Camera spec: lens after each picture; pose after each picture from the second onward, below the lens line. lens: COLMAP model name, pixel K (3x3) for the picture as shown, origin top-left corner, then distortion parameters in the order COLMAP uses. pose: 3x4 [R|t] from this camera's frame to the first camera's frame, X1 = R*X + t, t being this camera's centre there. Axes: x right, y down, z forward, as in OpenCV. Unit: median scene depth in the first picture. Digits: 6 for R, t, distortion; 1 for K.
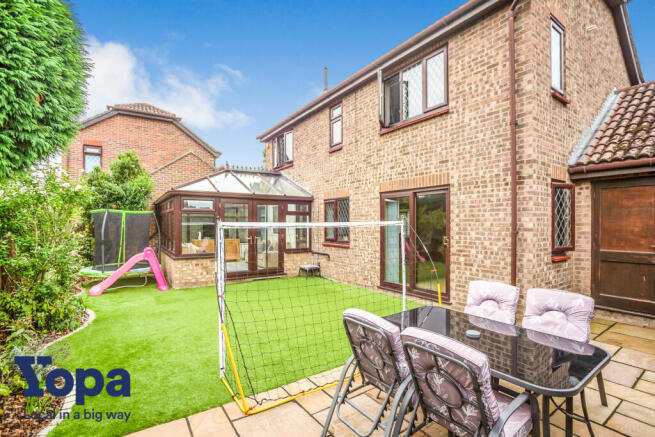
lens RADIAL K [[308.2, 0, 327.5], [0, 308.2, 218.5], [0, 0, 1]] dist [-0.002297, 0.000675]
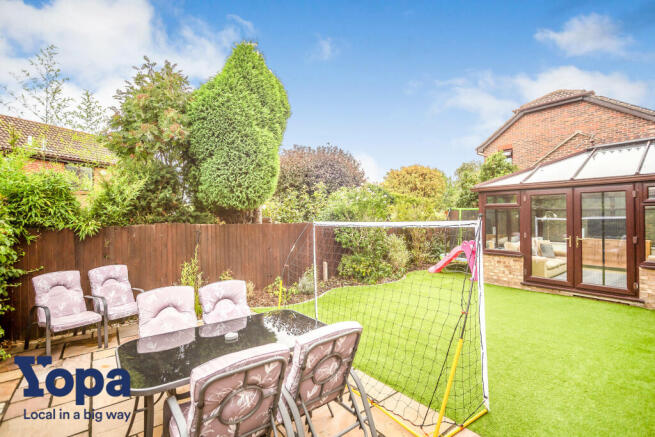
lens RADIAL K [[308.2, 0, 327.5], [0, 308.2, 218.5], [0, 0, 1]] dist [-0.002297, 0.000675]
pose [[0.081236, 0.000841, -0.996695, 0.410535], [0.007146, 0.999973, 0.001426, 0.009441], [0.996669, -0.007238, 0.081228, 0.338249]]
